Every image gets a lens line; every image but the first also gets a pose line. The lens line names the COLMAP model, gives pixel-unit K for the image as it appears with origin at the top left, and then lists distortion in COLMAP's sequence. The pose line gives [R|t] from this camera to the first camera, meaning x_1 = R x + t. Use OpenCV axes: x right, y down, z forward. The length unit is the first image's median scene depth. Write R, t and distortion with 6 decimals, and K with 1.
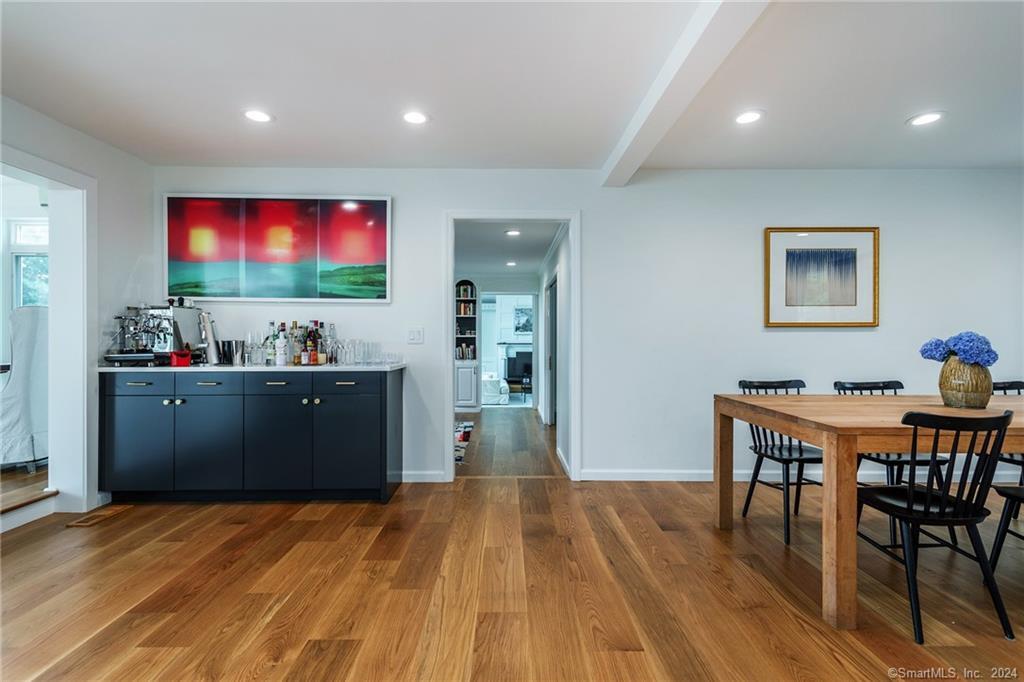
lens RADIAL K [[488.1, 0, 512.0], [0, 488.1, 341.0], [0, 0, 1]] dist [0.001946, 0.001026]
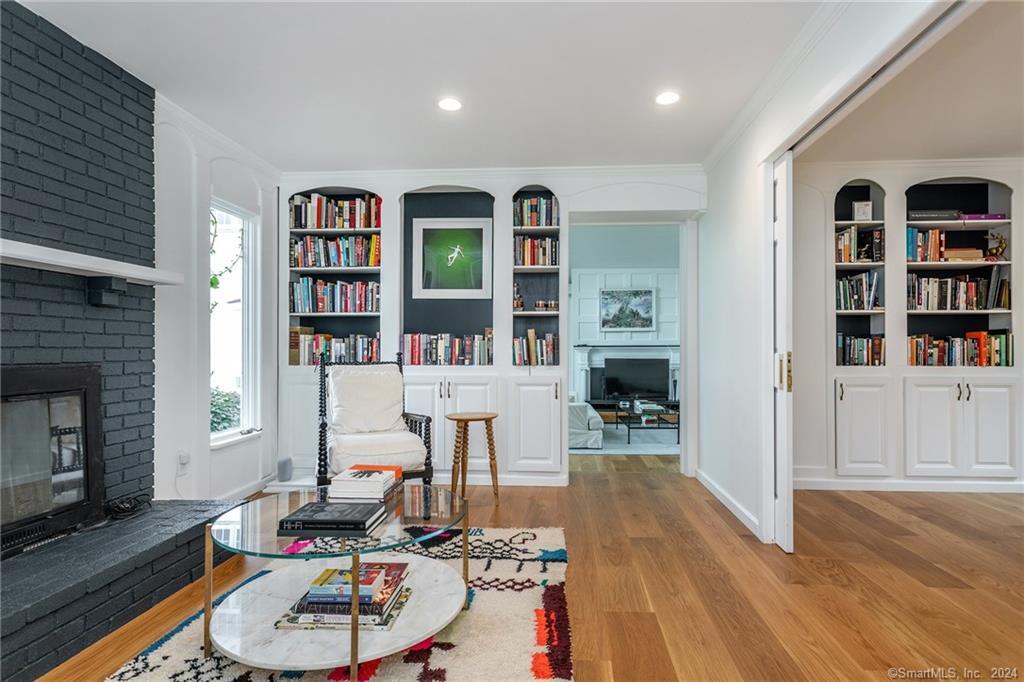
lens RADIAL K [[544.2, 0, 530.5], [0, 544.2, 347.0], [0, 0, 1]] dist [0.002373, 0.000765]
pose [[0.997377, -0.002744, -0.072332, -0.146811], [0.001901, 0.999930, -0.011715, 0.061949], [0.072359, 0.011547, 0.997312, 1.170337]]
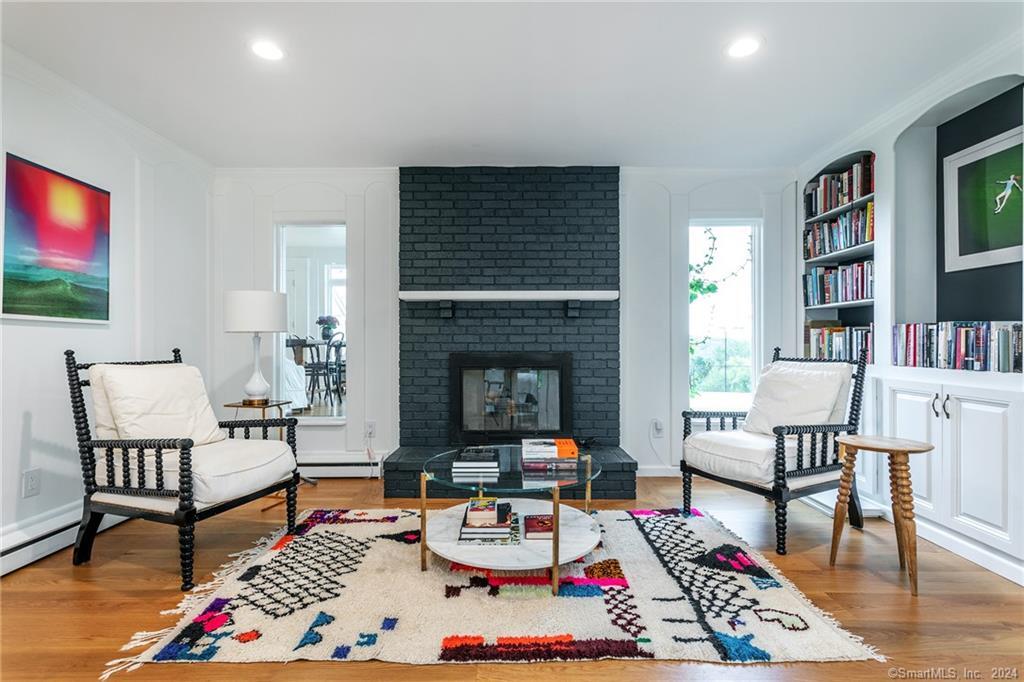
lens RADIAL K [[488.1, 0, 512.0], [0, 488.1, 341.0], [0, 0, 1]] dist [0.001946, 0.001026]
pose [[-0.019908, -0.003611, -0.999795, 0.286871], [-0.008321, 0.999959, -0.003446, 0.054742], [0.999767, 0.008251, -0.019937, 1.704018]]
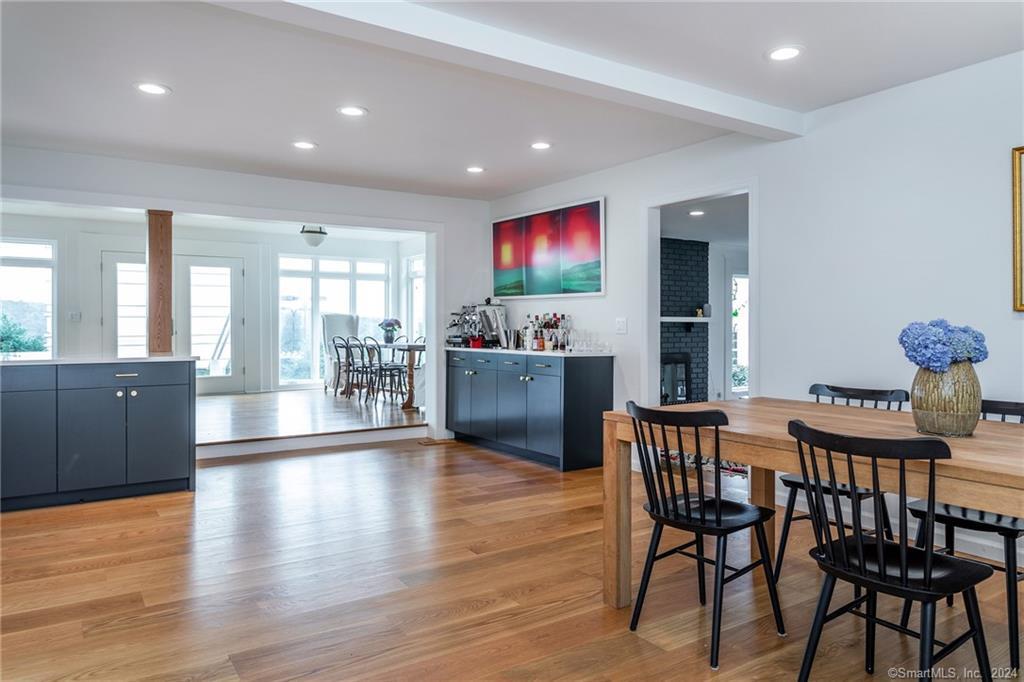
lens RADIAL K [[684.6, 0, 512.0], [0, 684.6, 341.0], [0, 0, 1]] dist [-0.029233, -0.000507]
pose [[0.546036, 0.018220, -0.837563, 0.901868], [-0.008888, 0.999833, 0.015956, -0.000171], [0.837714, -0.001269, 0.546107, 0.011475]]
